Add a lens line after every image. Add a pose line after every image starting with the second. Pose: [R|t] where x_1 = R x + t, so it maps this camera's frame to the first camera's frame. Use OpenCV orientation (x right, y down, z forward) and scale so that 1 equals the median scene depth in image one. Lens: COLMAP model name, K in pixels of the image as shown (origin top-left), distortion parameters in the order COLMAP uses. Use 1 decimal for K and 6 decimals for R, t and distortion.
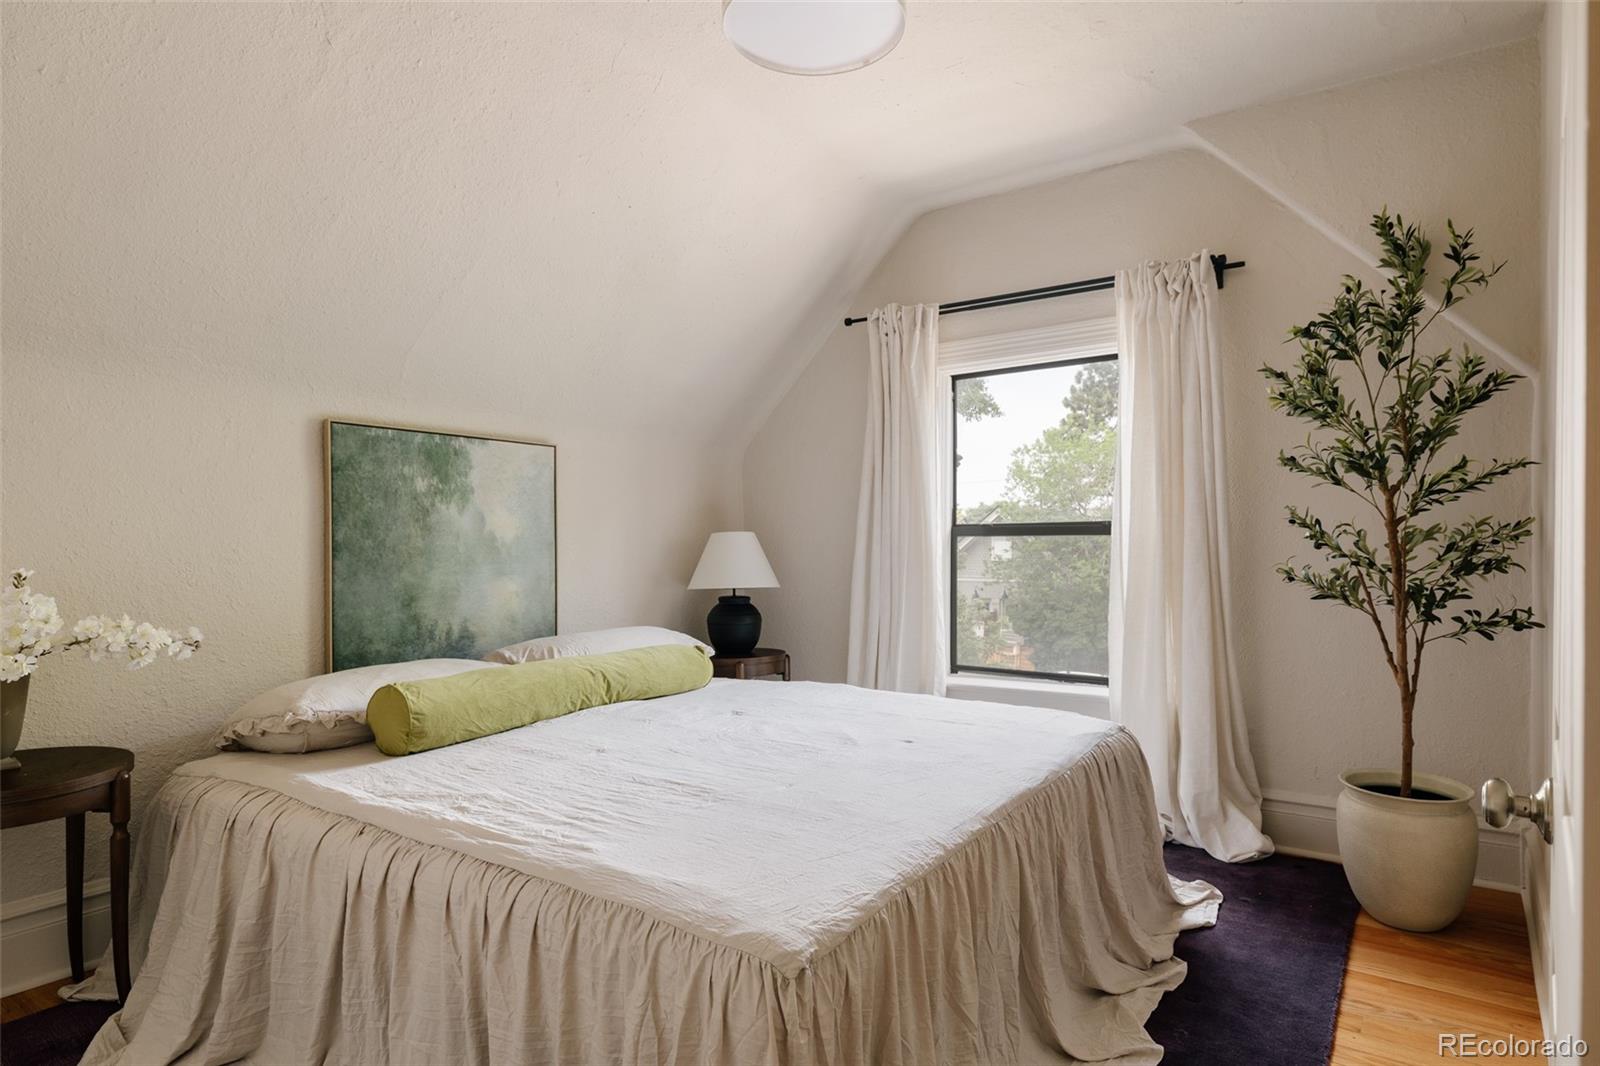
lens RADIAL K [[833.5, 0, 800.0], [0, 833.5, 533.0], [0, 0, 1]] dist [-0.003186, -0.000748]
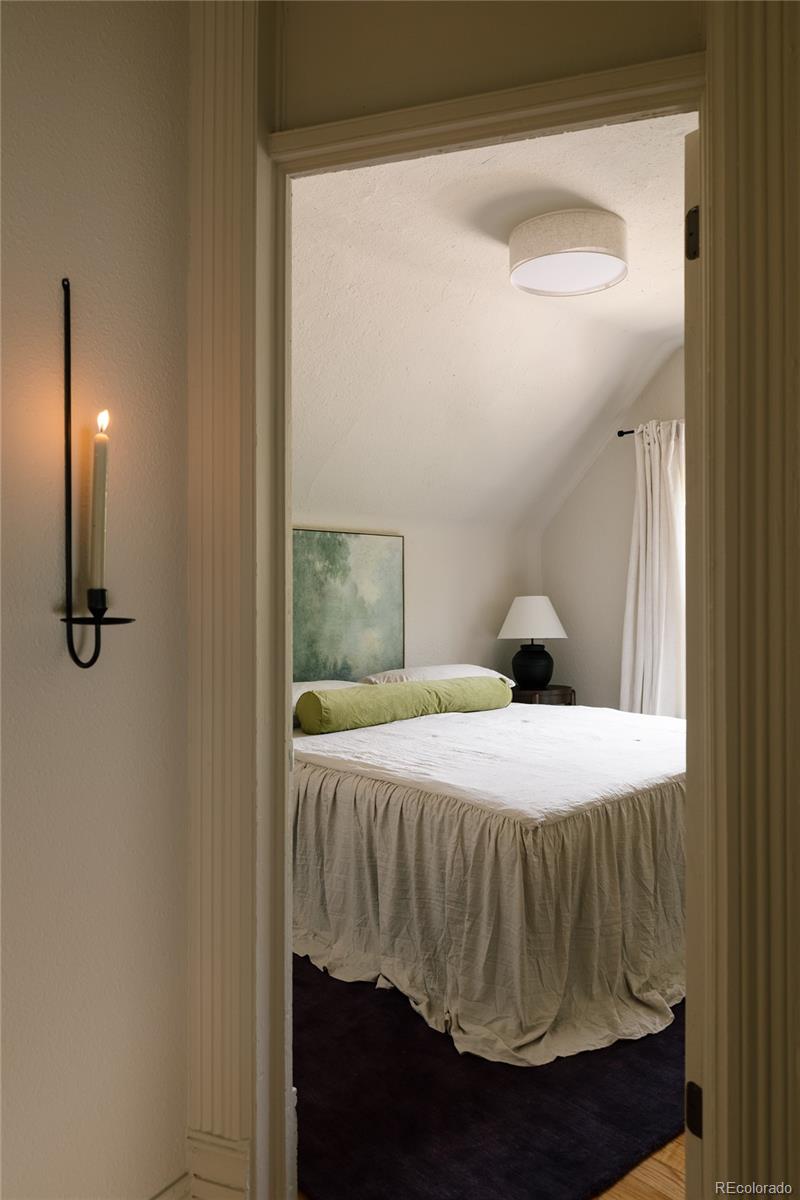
lens RADIAL K [[838.3, 0, 400.0], [0, 838.3, 600.0], [0, 0, 1]] dist [-0.002329, -0.000263]
pose [[0.962458, 0.000771, -0.271429, 0.126689], [0.002104, 0.999945, 0.010303, -0.014475], [0.271422, -0.010487, 0.962403, -0.536616]]
